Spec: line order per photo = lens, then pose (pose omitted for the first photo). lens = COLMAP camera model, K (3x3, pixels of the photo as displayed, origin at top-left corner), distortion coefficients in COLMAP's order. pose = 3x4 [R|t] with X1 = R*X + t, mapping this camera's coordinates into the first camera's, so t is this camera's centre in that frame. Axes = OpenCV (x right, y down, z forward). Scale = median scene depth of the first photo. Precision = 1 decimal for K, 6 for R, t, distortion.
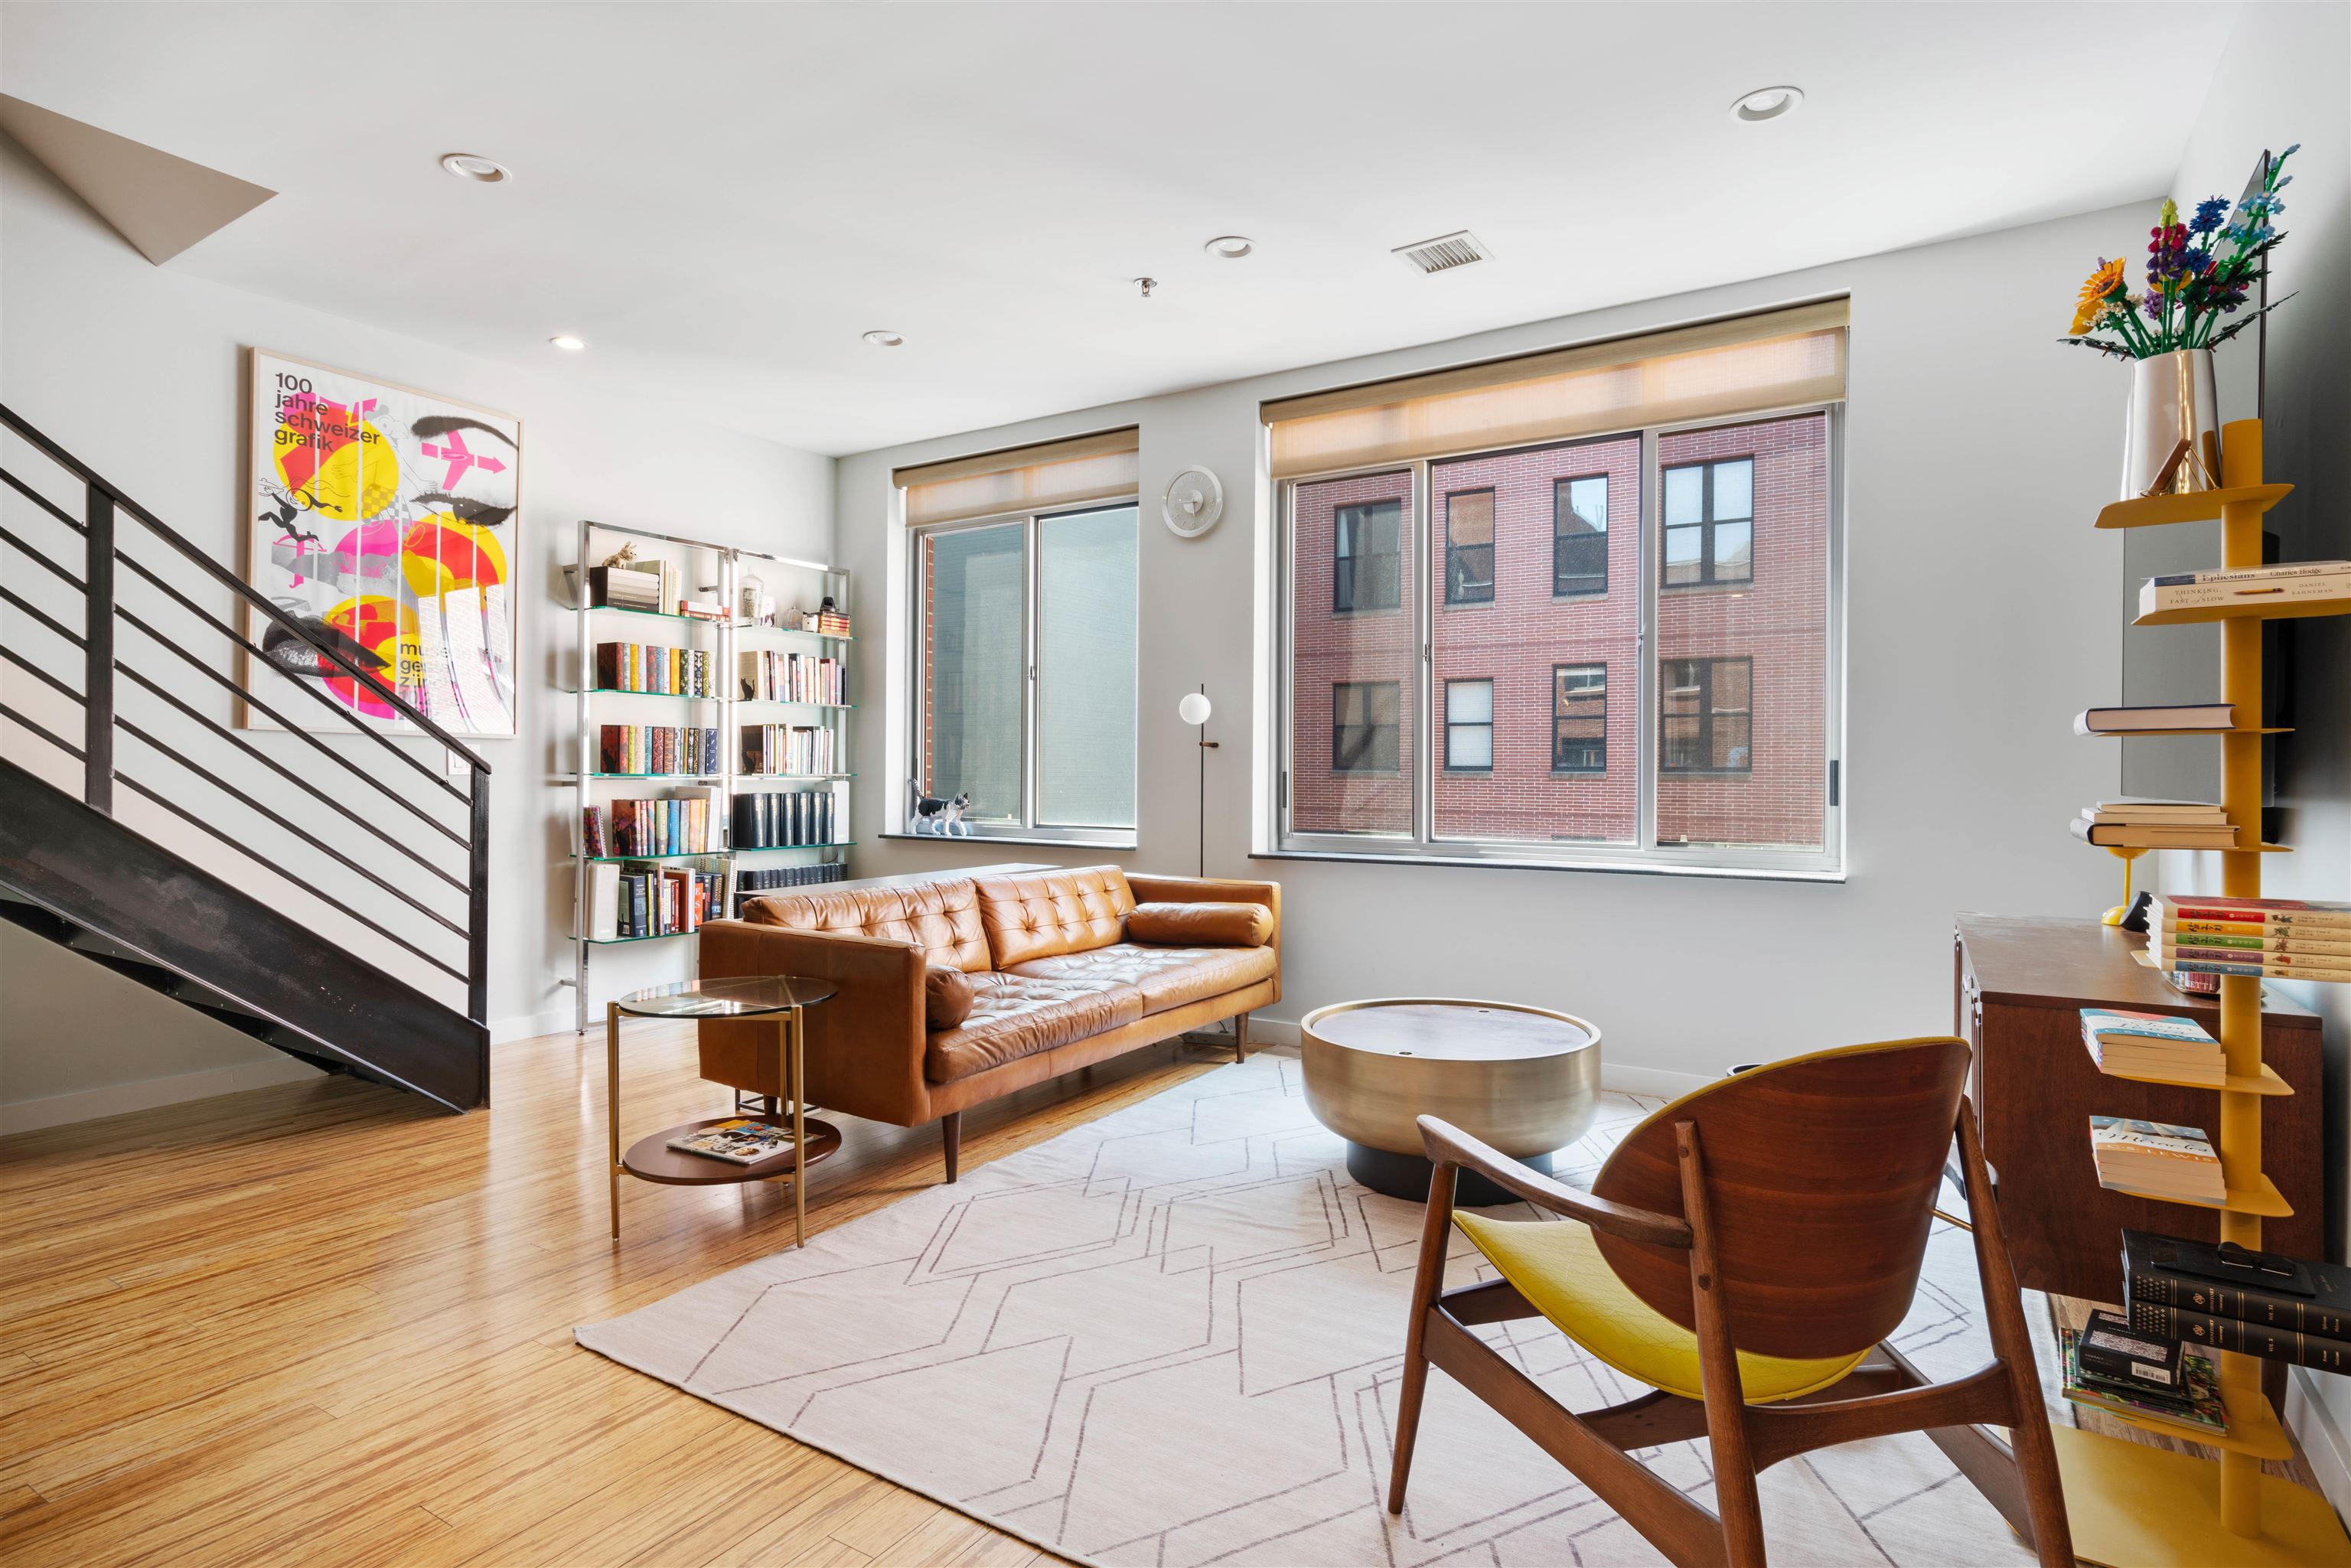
lens RADIAL K [[1201.1, 0, 1172.5], [0, 1201.1, 774.1], [0, 0, 1]] dist [0.004516, 0.001520]
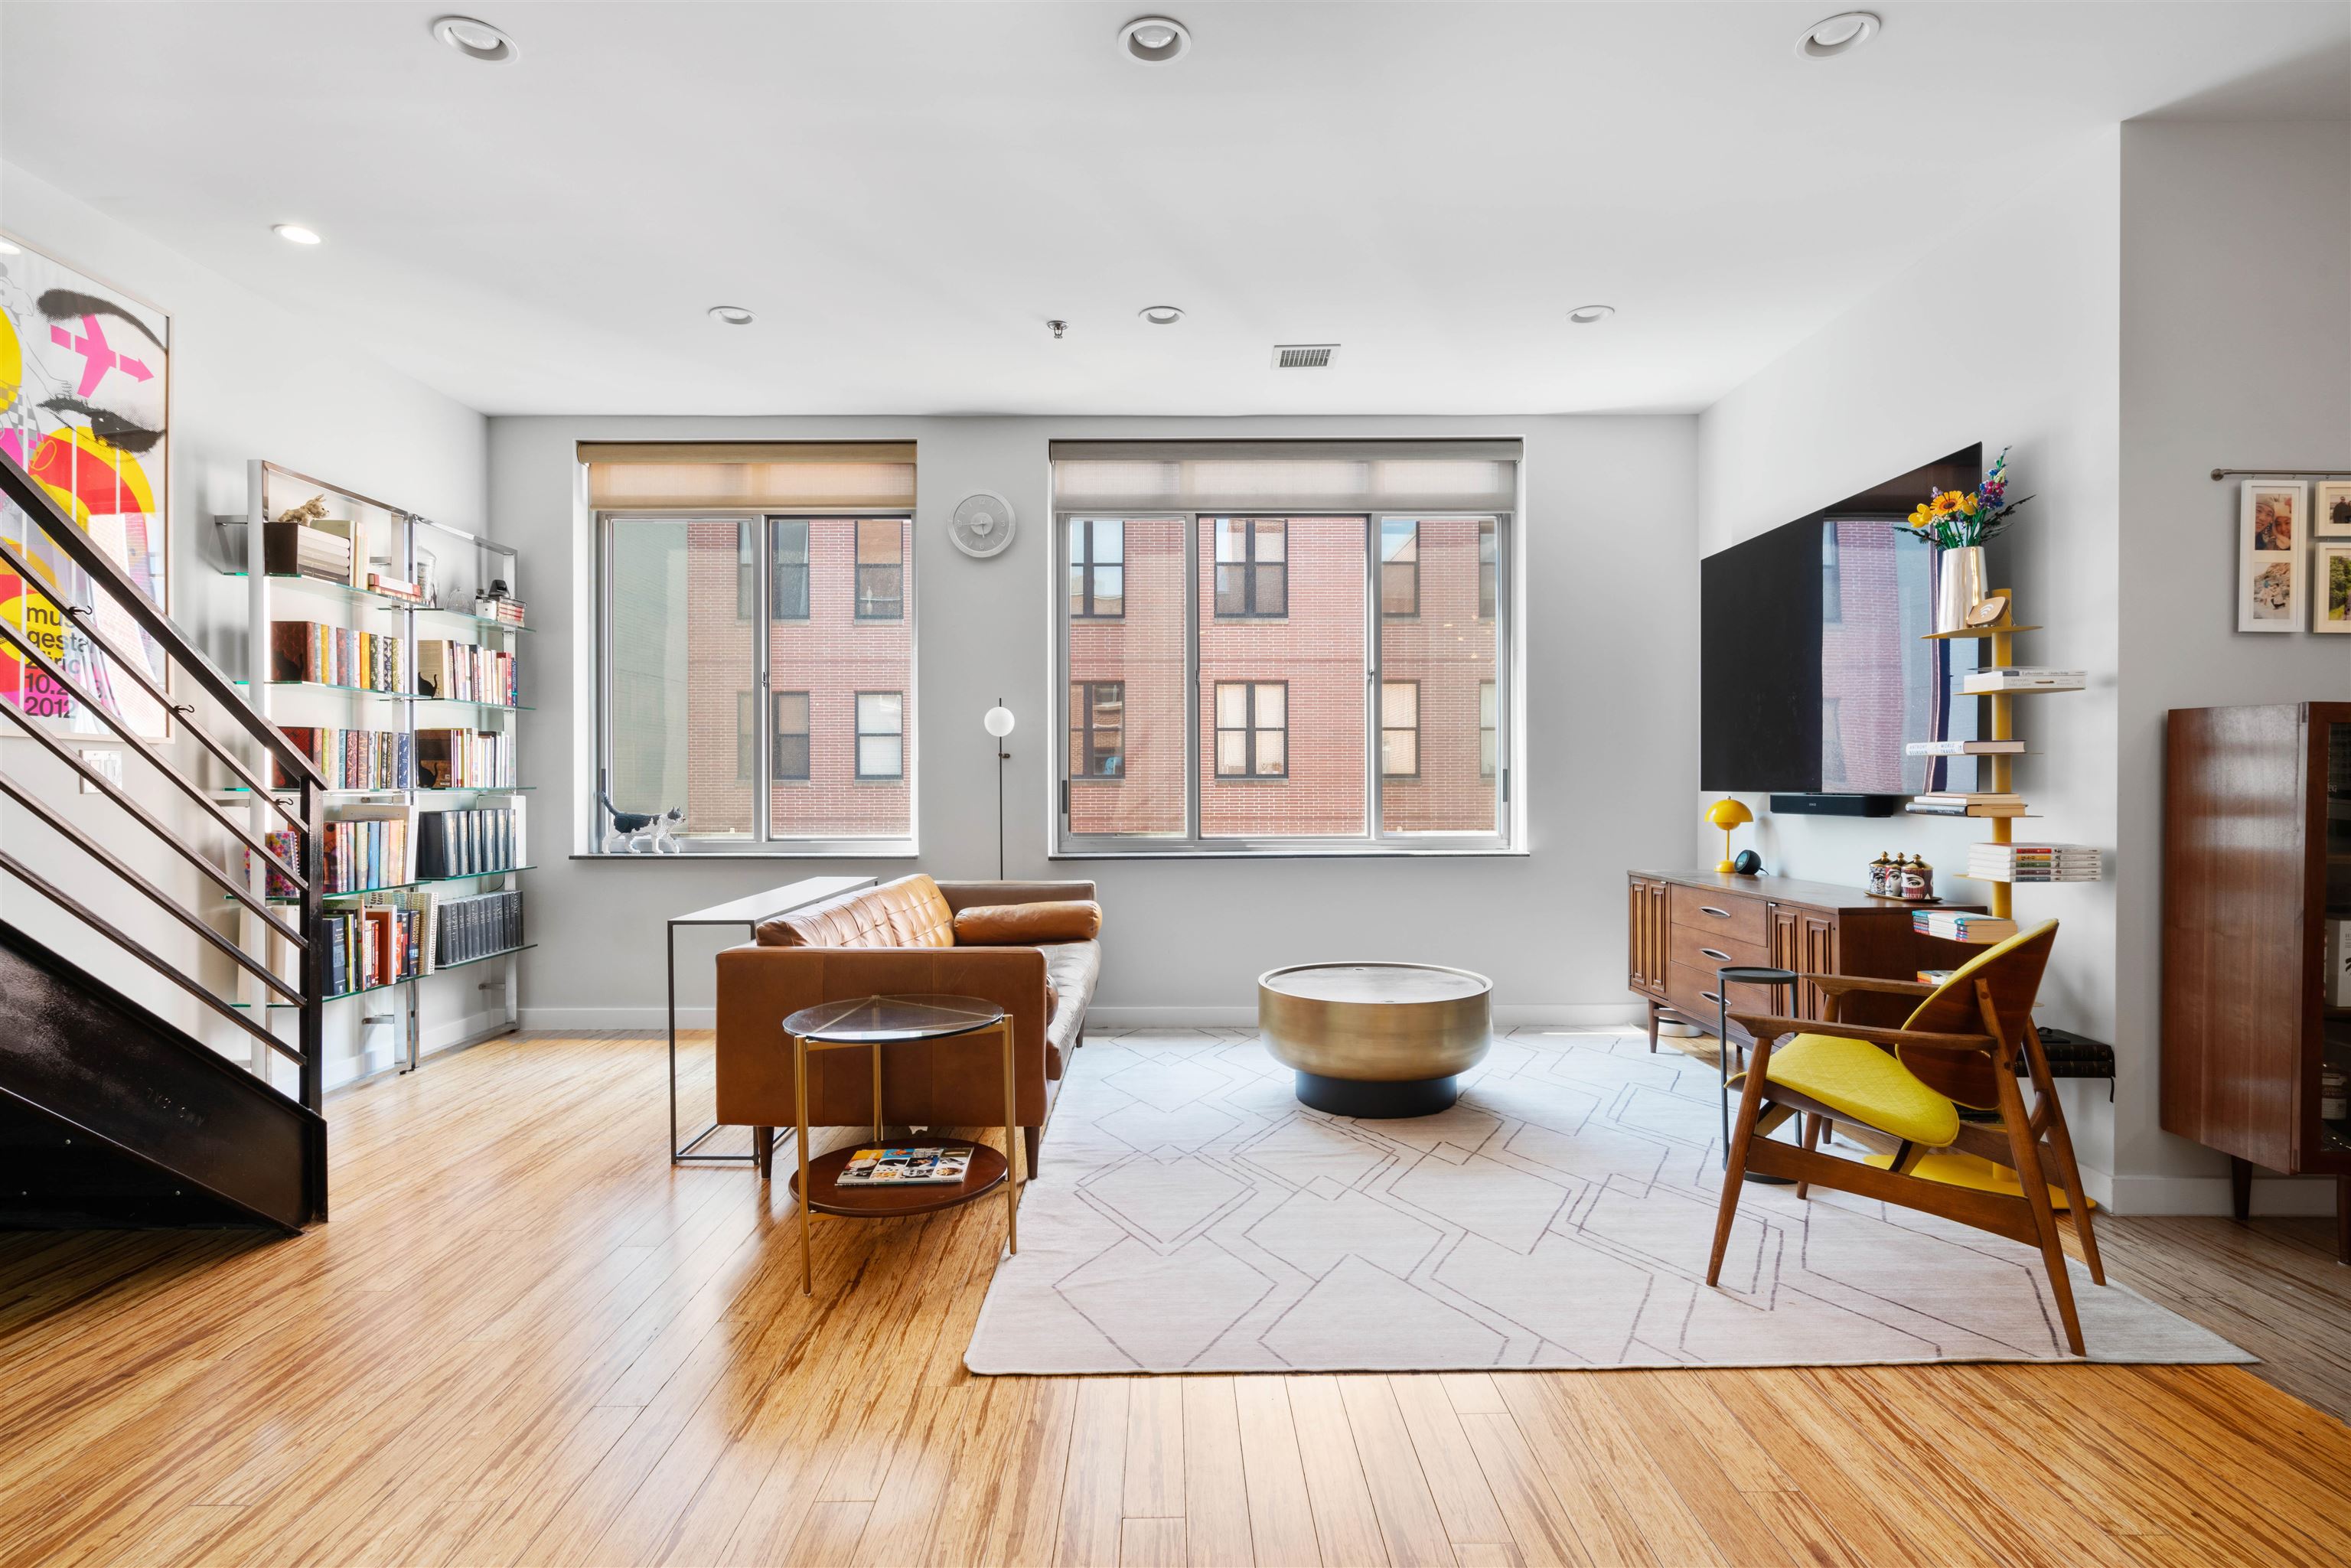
lens RADIAL K [[1159.6, 0, 1172.3], [0, 1159.6, 781.2], [0, 0, 1]] dist [0.003276, 0.002411]
pose [[0.842628, -0.007447, 0.538444, -0.417374], [0.007983, 0.999967, 0.001338, -0.001930], [-0.538437, 0.003172, 0.842660, 0.061928]]
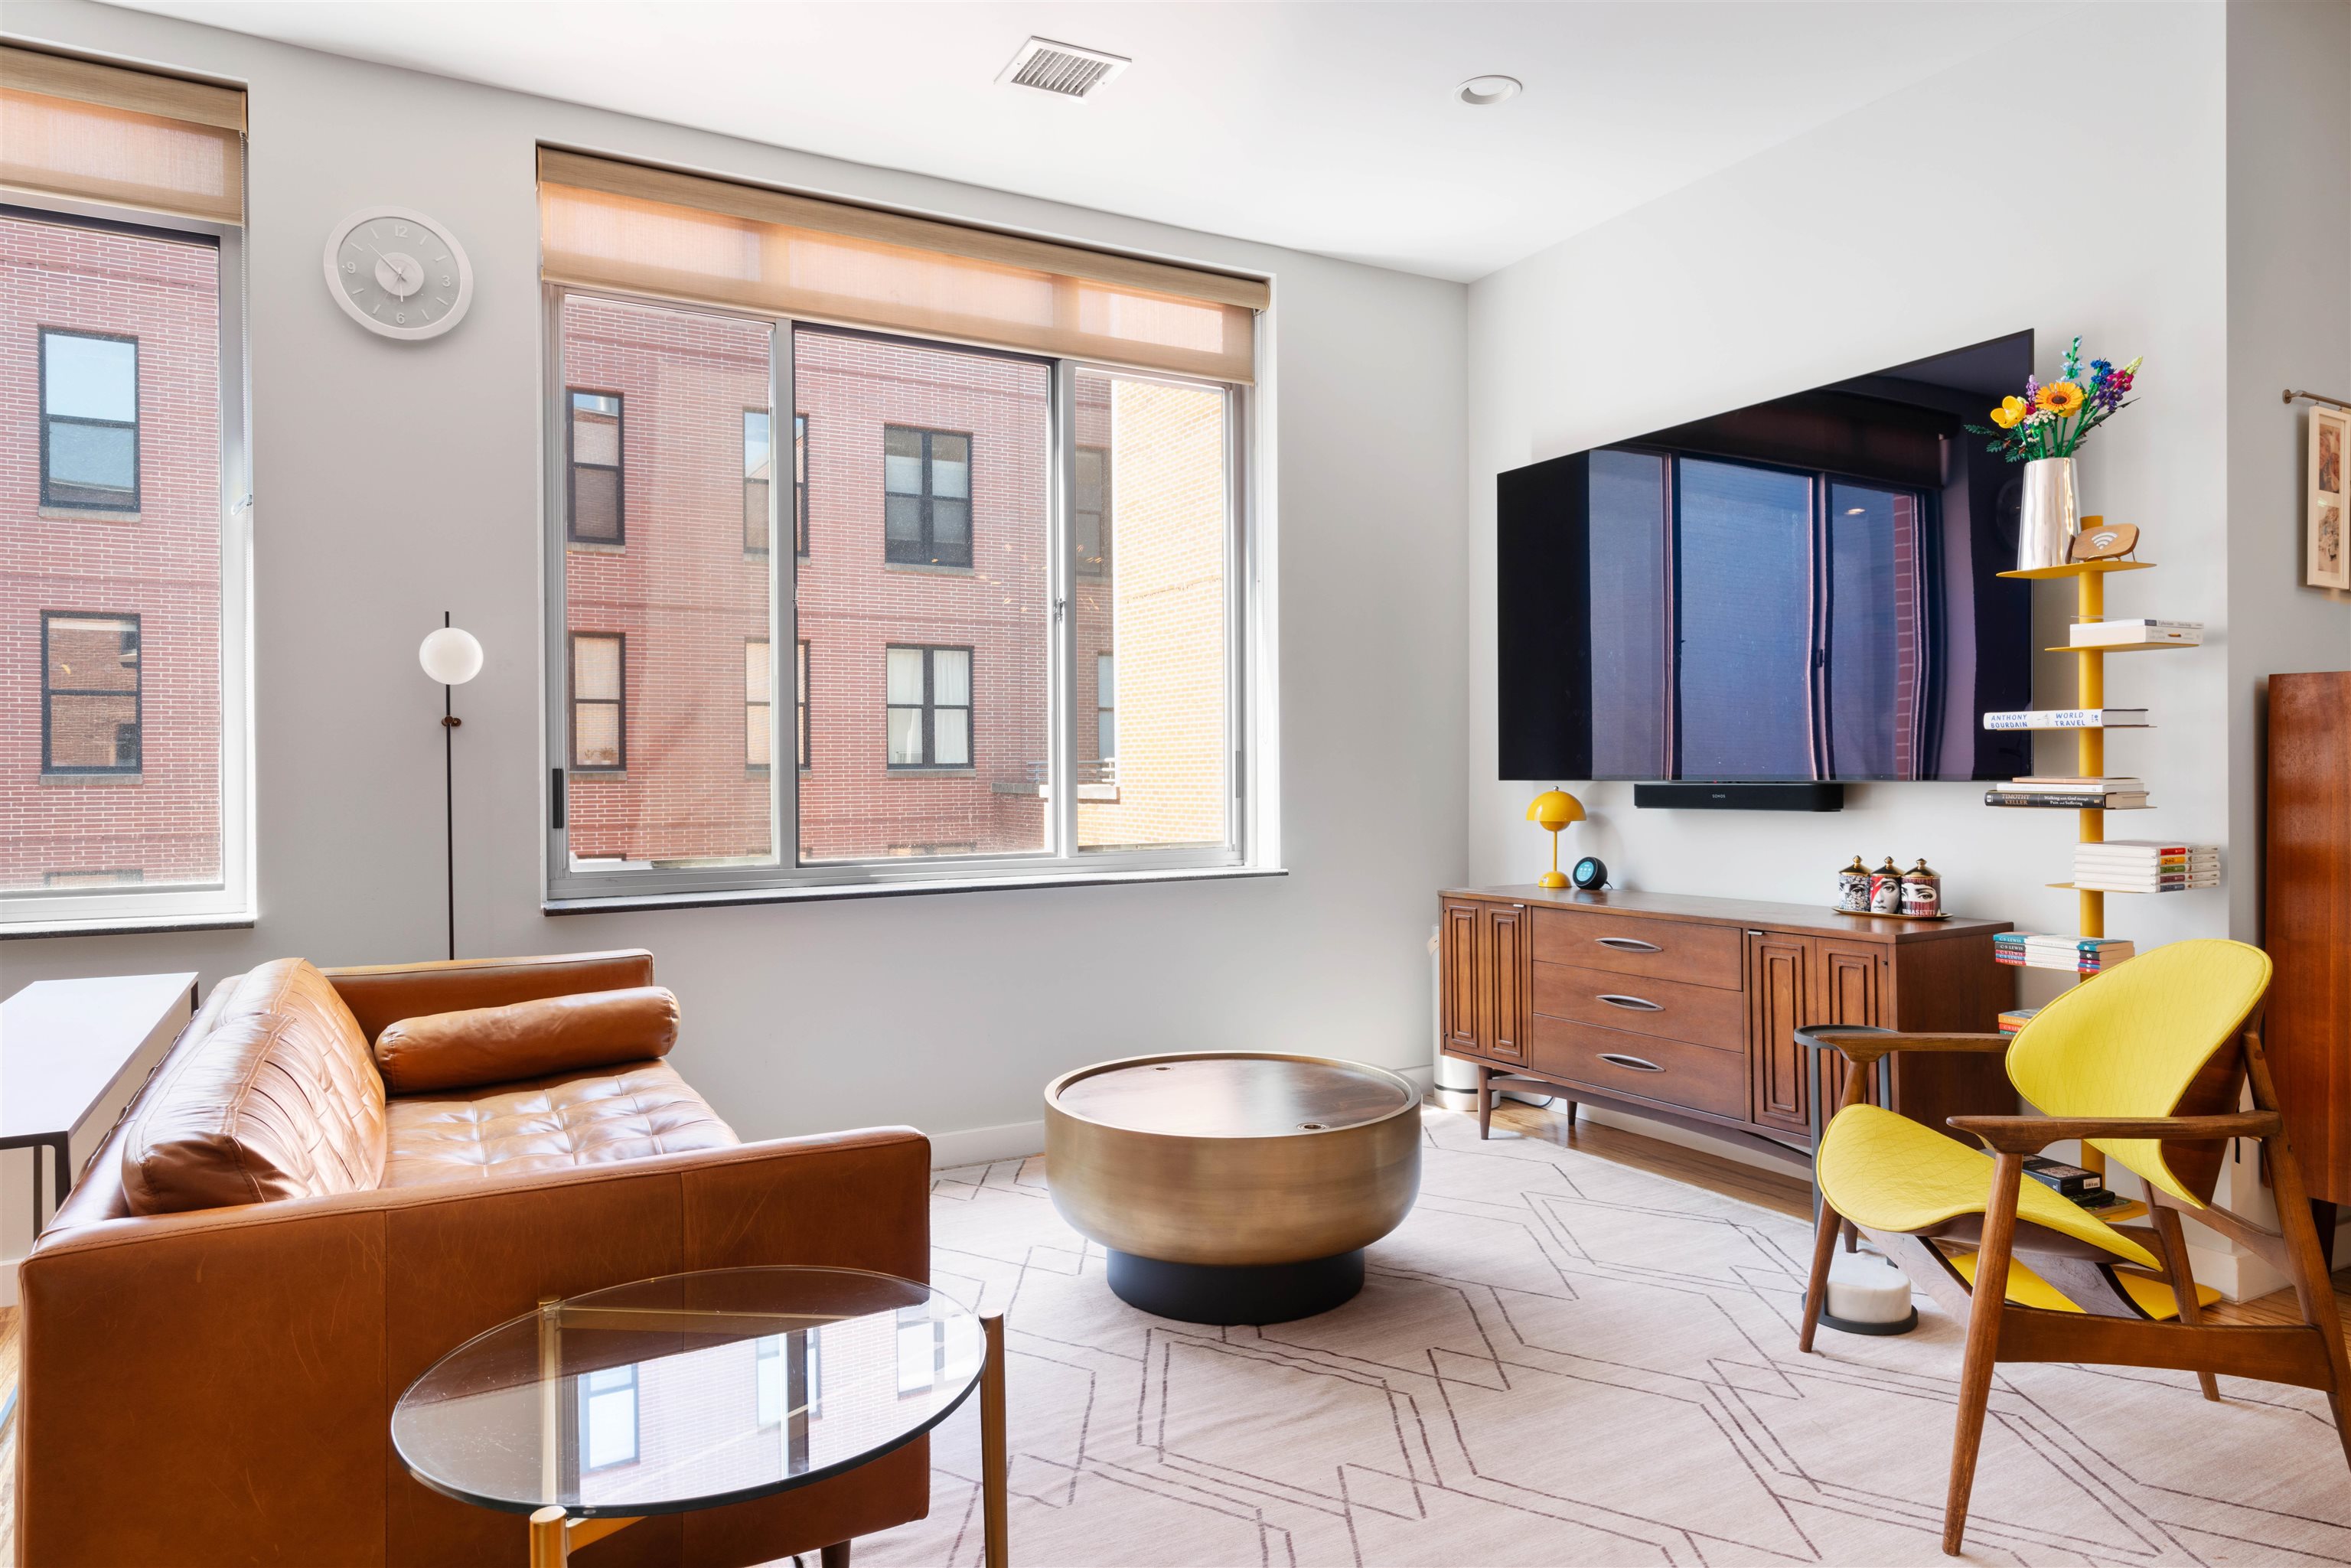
lens RADIAL K [[1451.7, 0, 1170.5], [0, 1451.7, 773.4], [0, 0, 1]] dist [0.003576, 0.003976]
pose [[0.479020, -0.009743, 0.877750, -0.425175], [0.010656, 0.999929, 0.005284, -0.000335], [-0.877739, 0.006822, 0.479090, 0.405019]]
